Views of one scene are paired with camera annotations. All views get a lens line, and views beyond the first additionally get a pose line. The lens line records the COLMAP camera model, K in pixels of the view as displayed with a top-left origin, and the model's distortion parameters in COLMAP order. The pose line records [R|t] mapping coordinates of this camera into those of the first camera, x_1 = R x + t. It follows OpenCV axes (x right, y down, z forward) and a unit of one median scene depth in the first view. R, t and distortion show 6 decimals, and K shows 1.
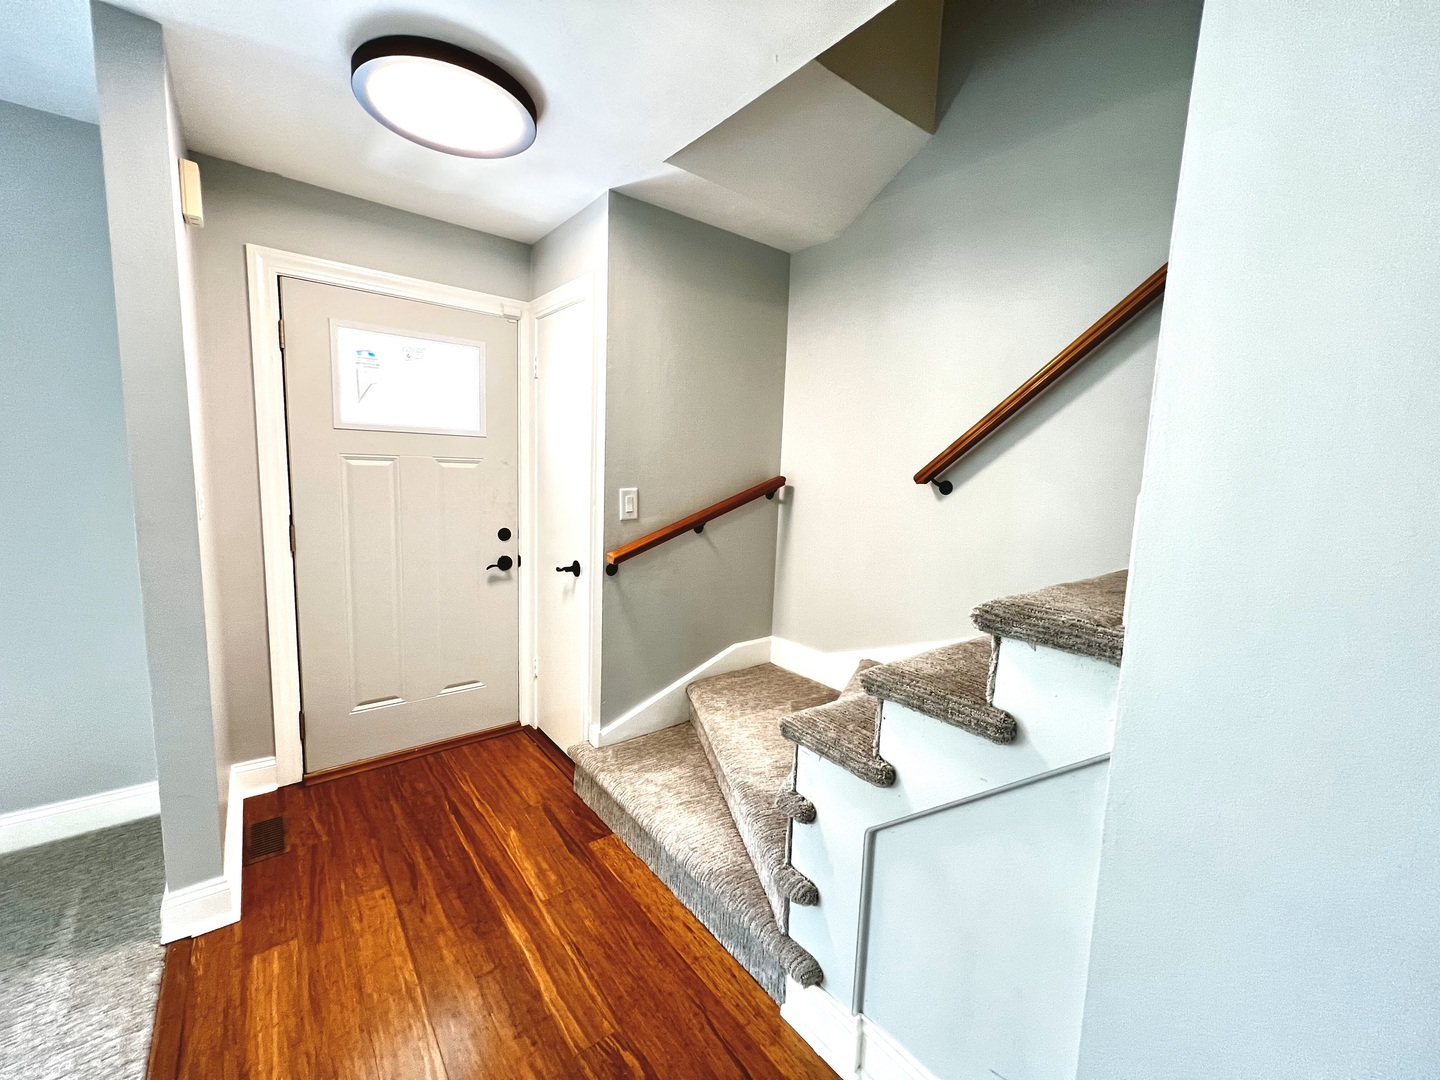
lens RADIAL K [[576.2, 0, 716.0], [0, 576.2, 536.1], [0, 0, 1]] dist [-0.001100, 0.000531]
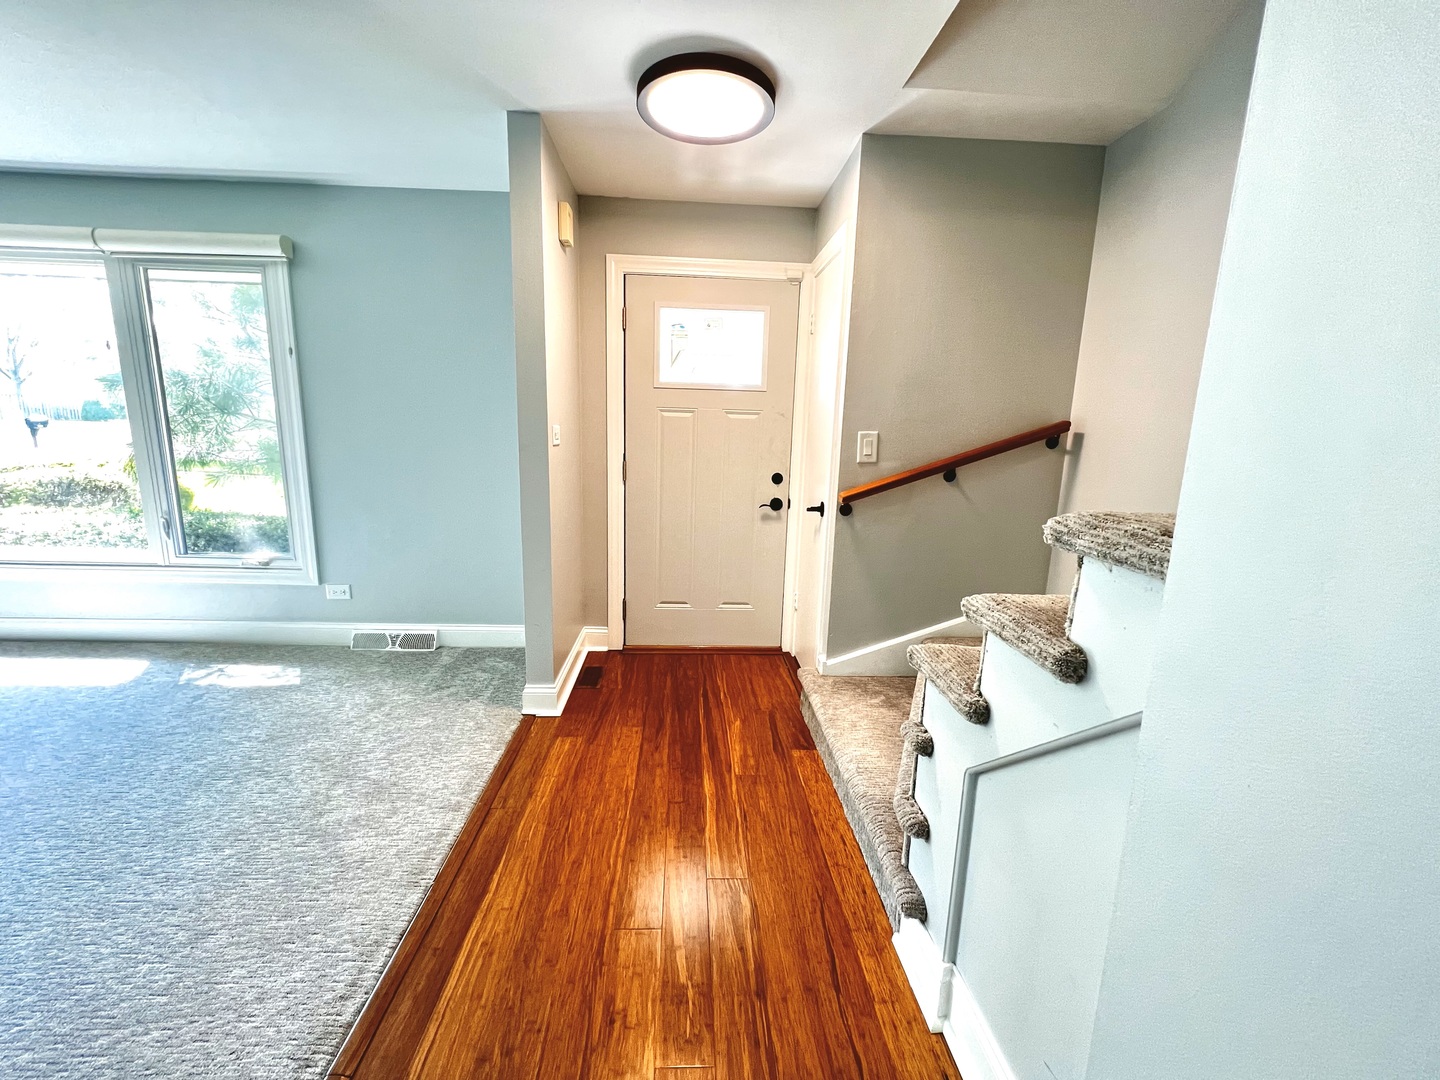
lens RADIAL K [[579.9, 0, 714.4], [0, 579.9, 535.3], [0, 0, 1]] dist [-0.000083, 0.000059]
pose [[0.812314, 0.091743, -0.575959, 0.281133], [-0.069315, 0.995737, 0.060850, 0.067454], [0.579087, -0.009507, 0.815211, 0.005019]]
